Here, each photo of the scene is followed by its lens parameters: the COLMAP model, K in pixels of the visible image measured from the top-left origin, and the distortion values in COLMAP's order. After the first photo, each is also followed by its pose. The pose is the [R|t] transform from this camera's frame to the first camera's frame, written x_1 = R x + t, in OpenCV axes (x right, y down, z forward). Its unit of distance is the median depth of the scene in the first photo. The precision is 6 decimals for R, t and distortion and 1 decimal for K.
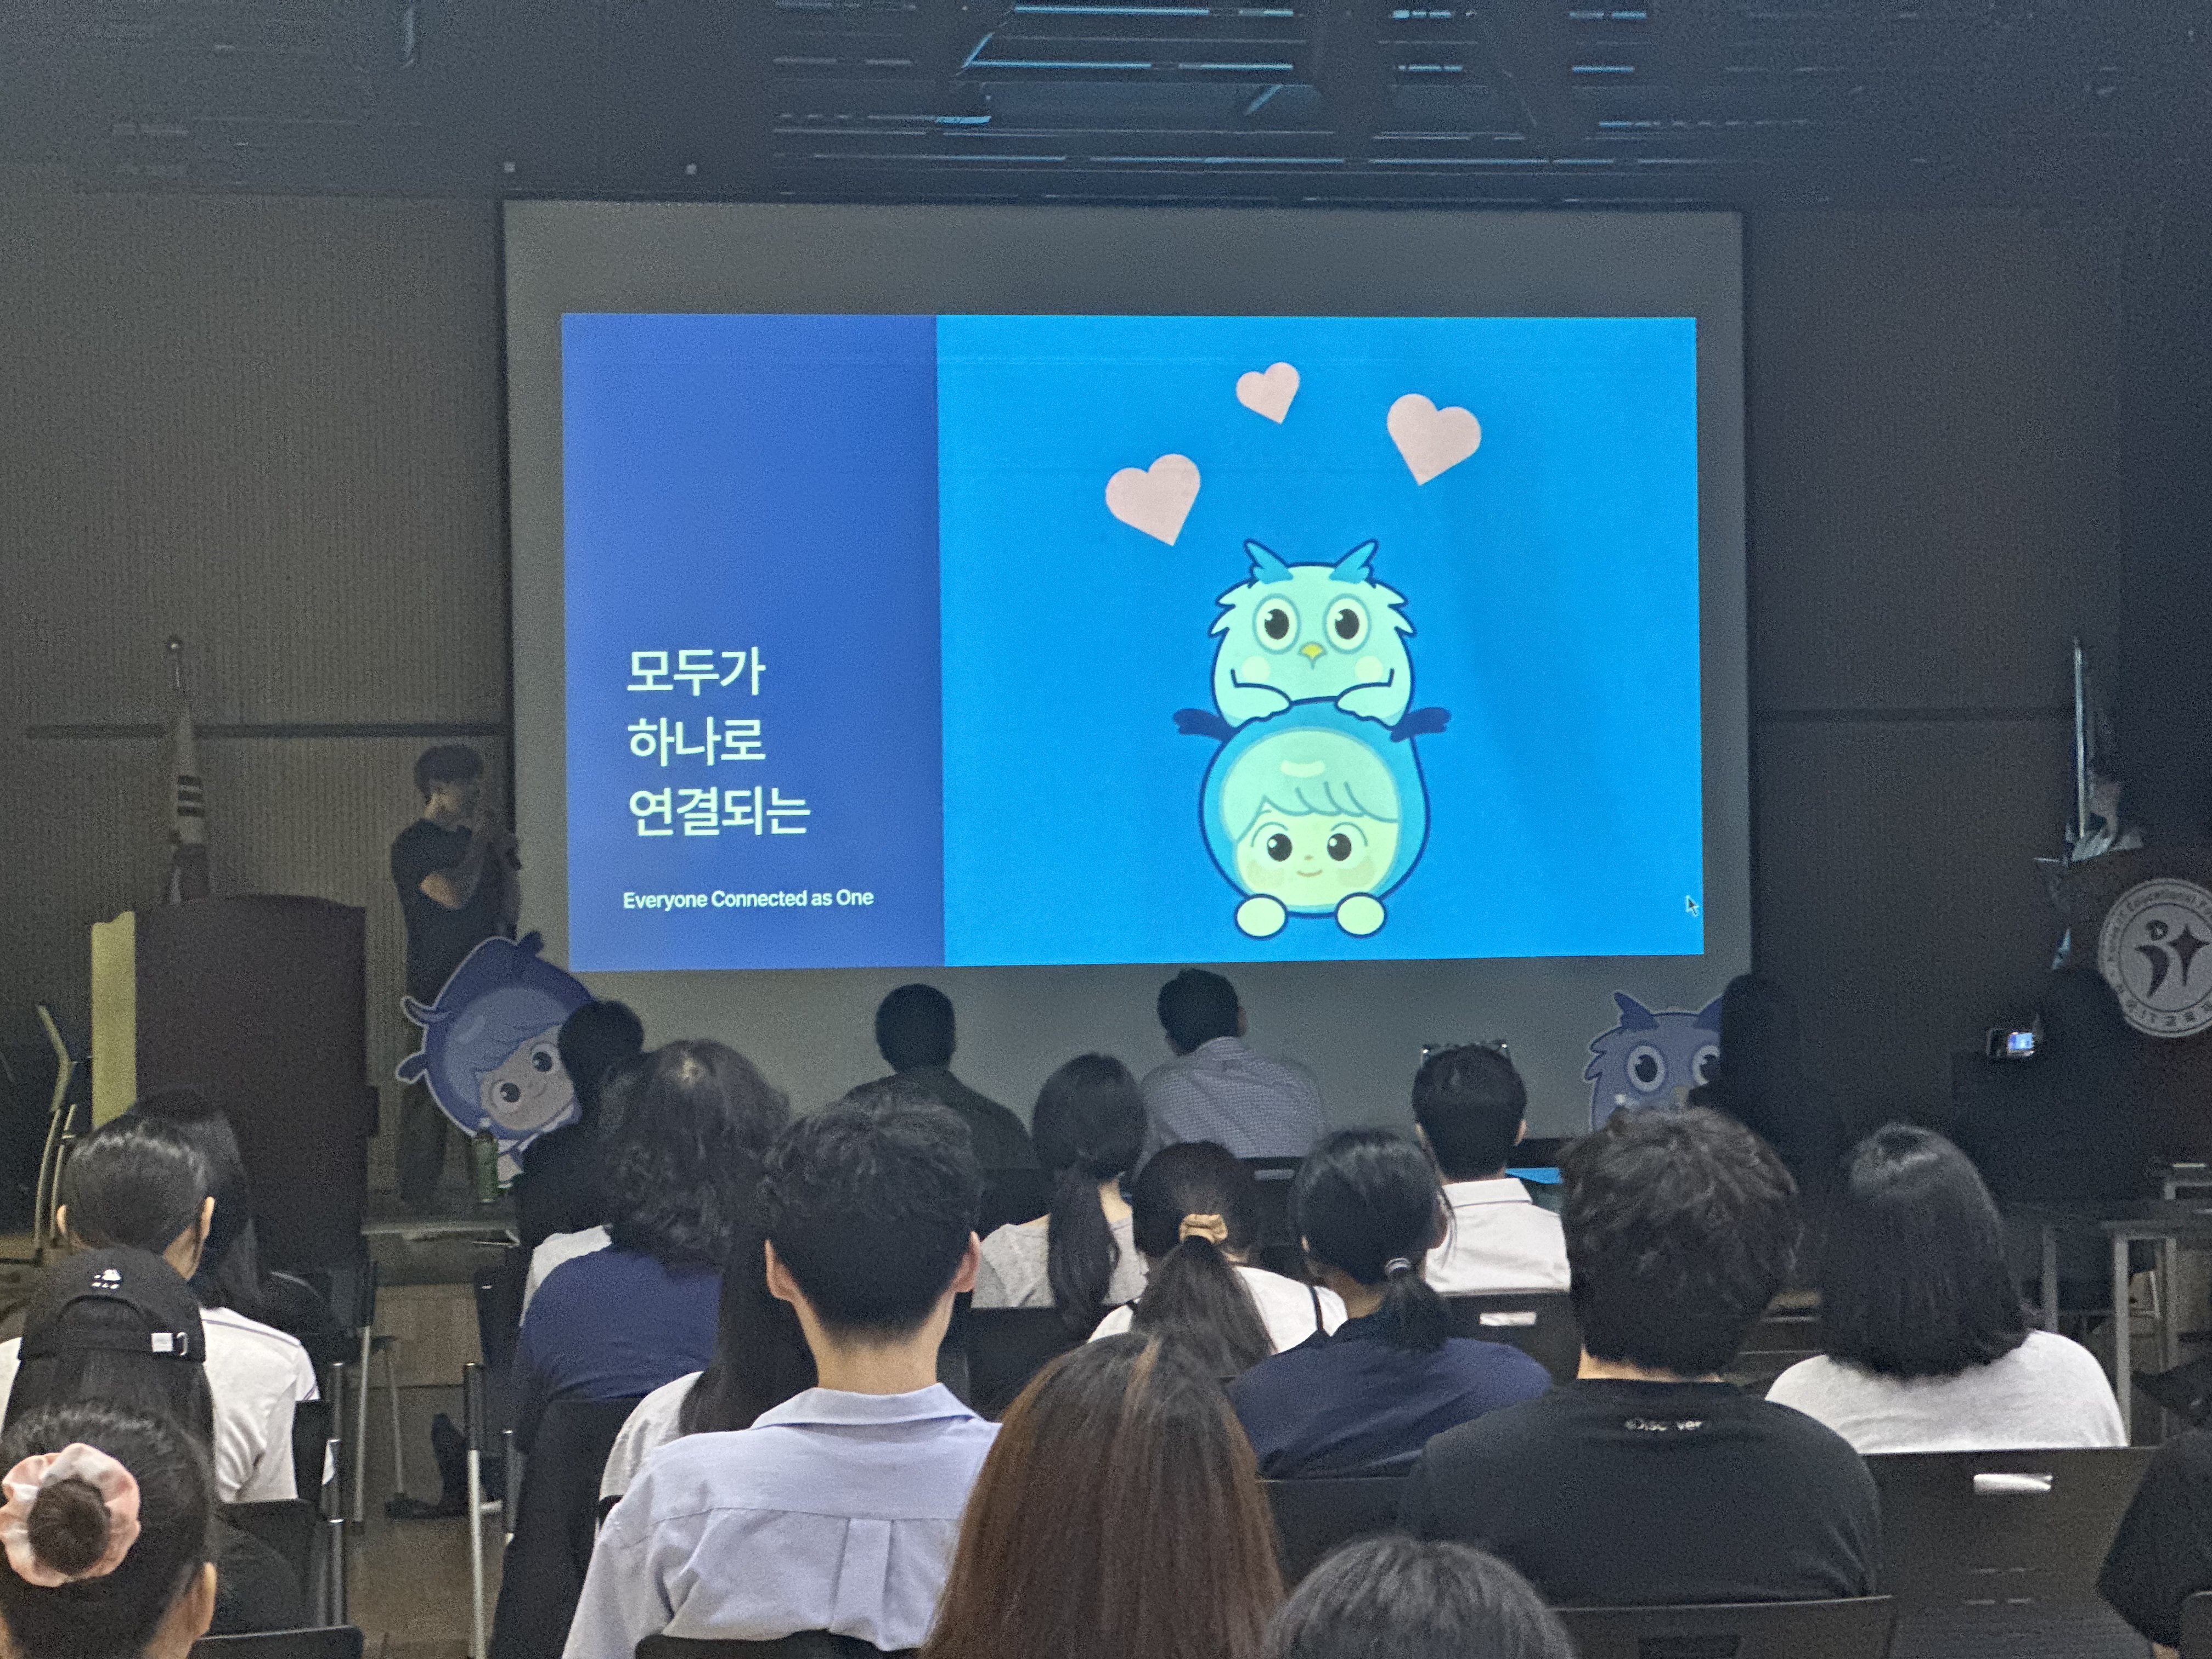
lens RADIAL K [[4918.1, 0, 1122.5], [0, 4918.1, 787.0], [0, 0, 1]] dist [0.033248, 1.723663]
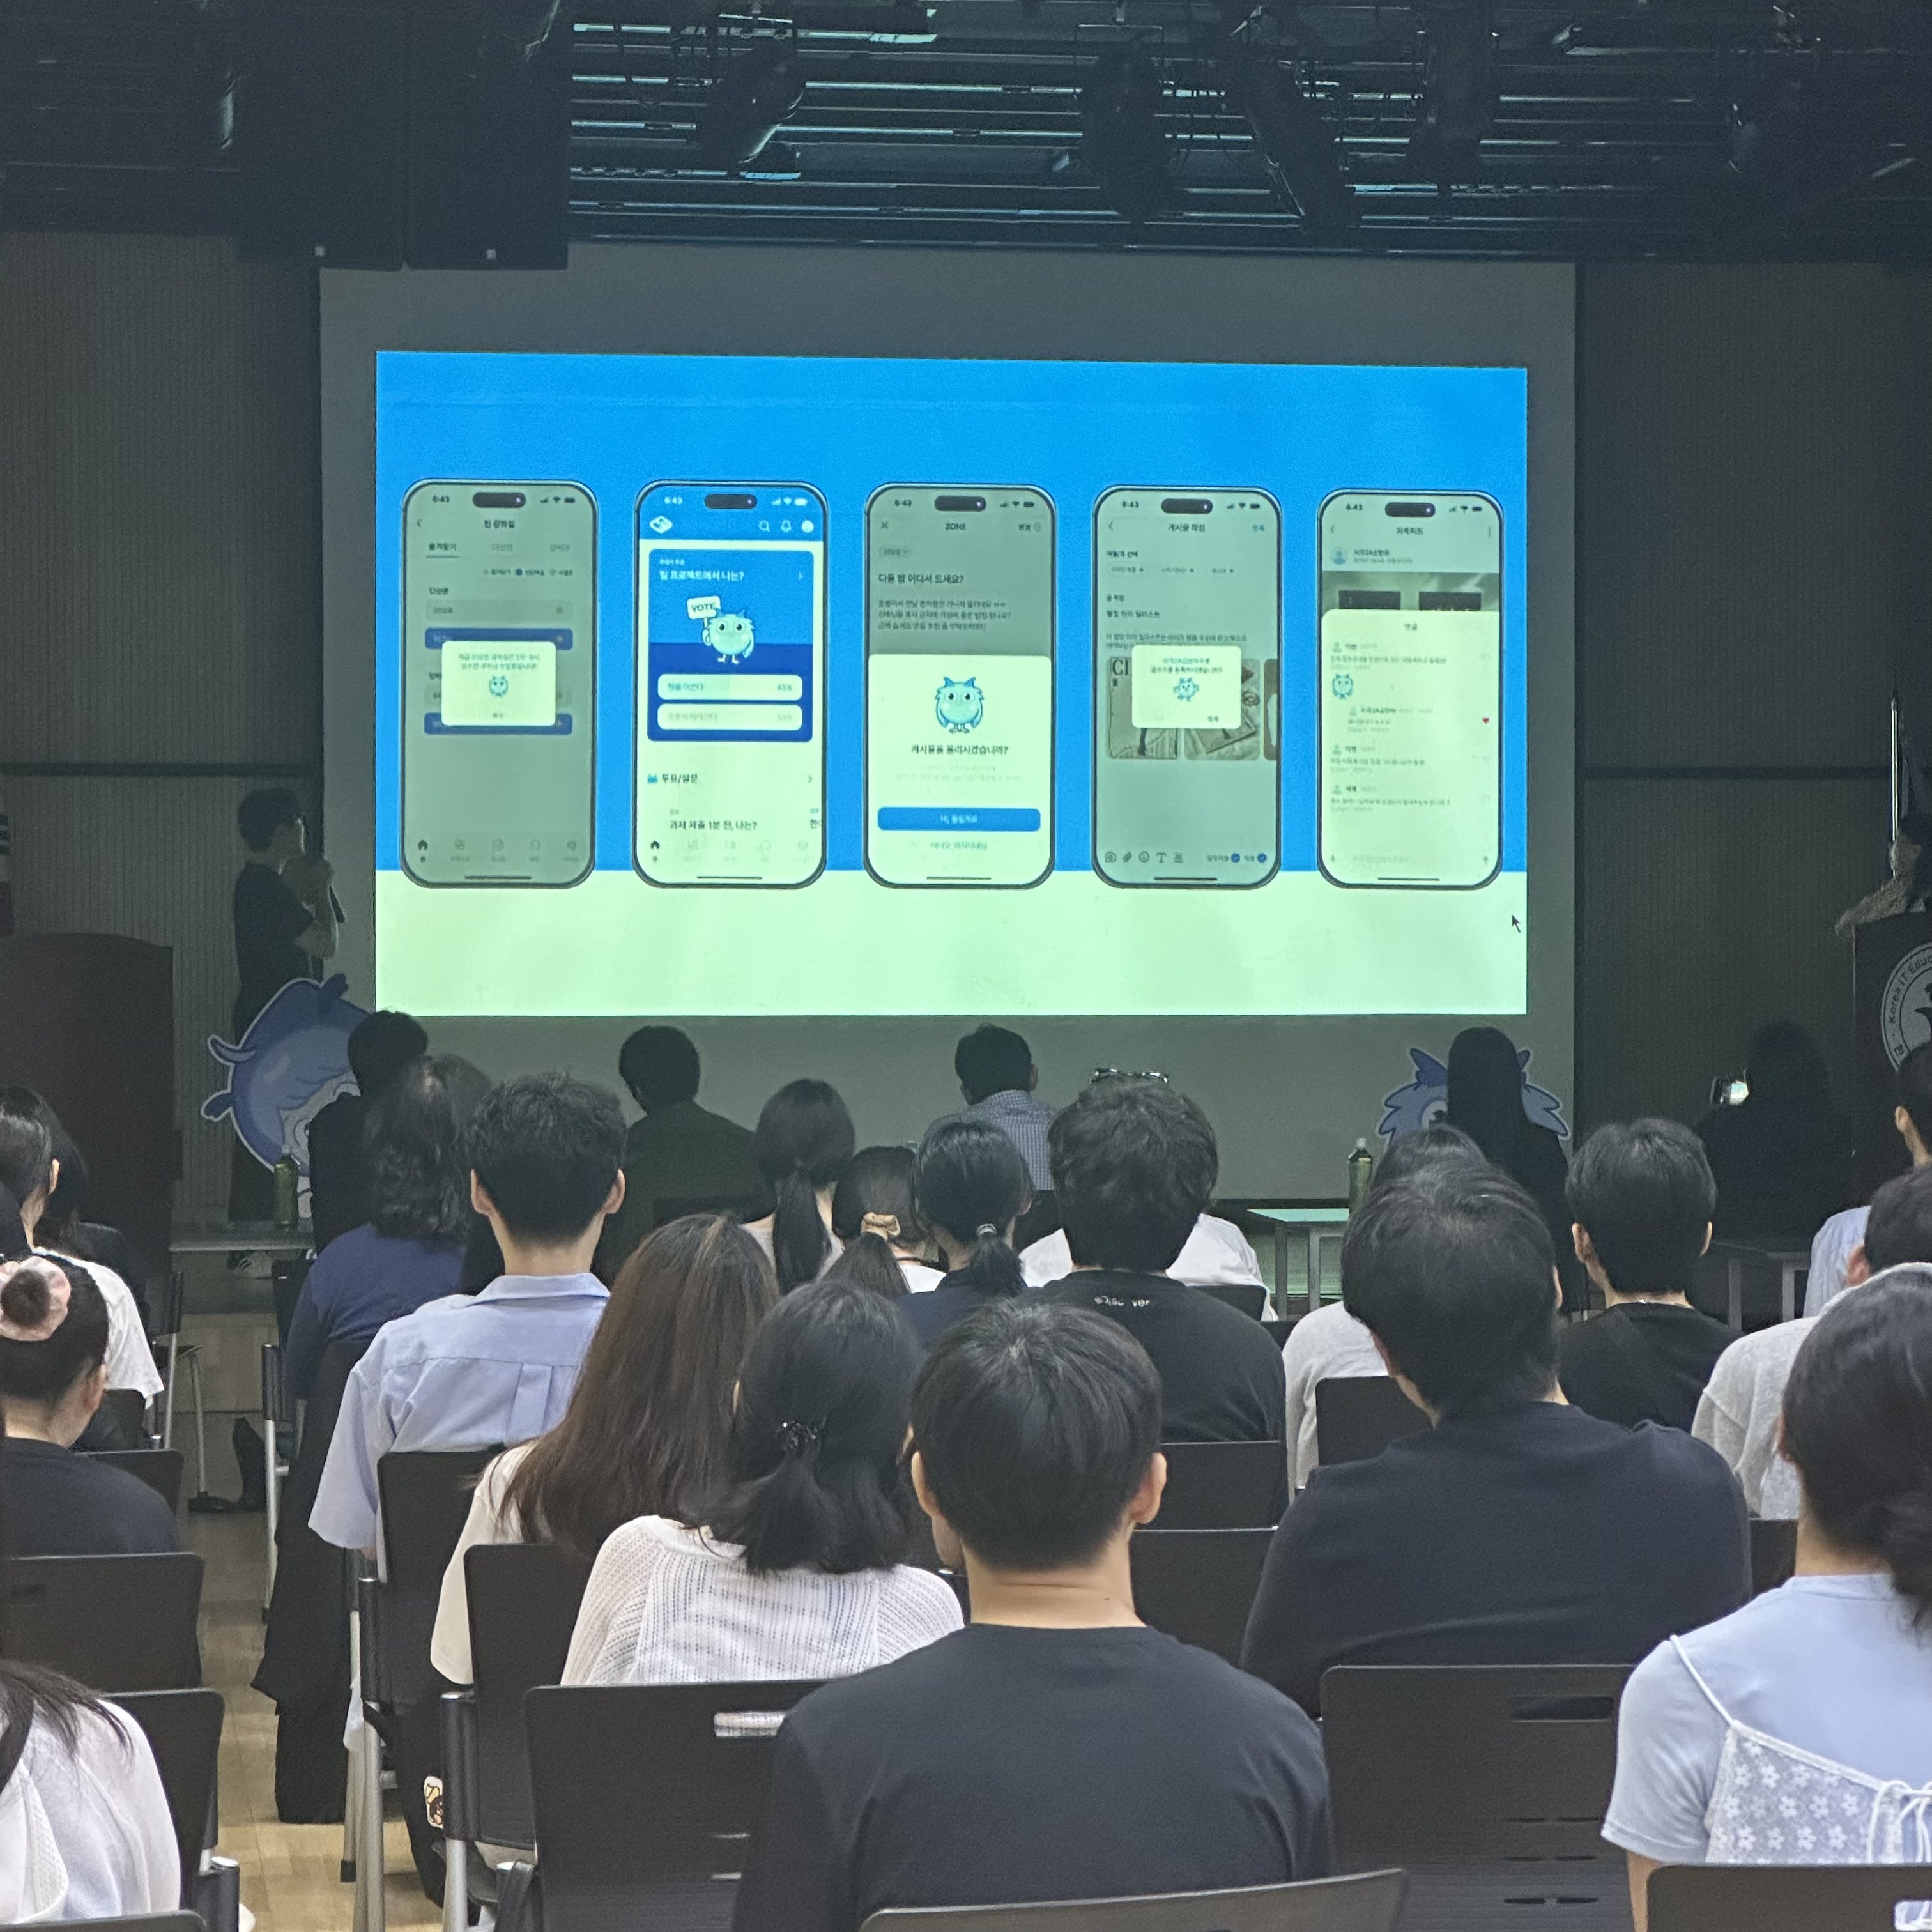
lens RADIAL K [[5824.8, 0, 966.0], [0, 5824.8, 966.0], [0, 0, 1]] dist [-0.090145, 1.644376]
pose [[0.999790, 0.012673, -0.016074, 0.038607], [-0.012302, 0.999660, 0.022972, -0.001832], [0.016360, -0.022770, 0.999607, -0.261441]]
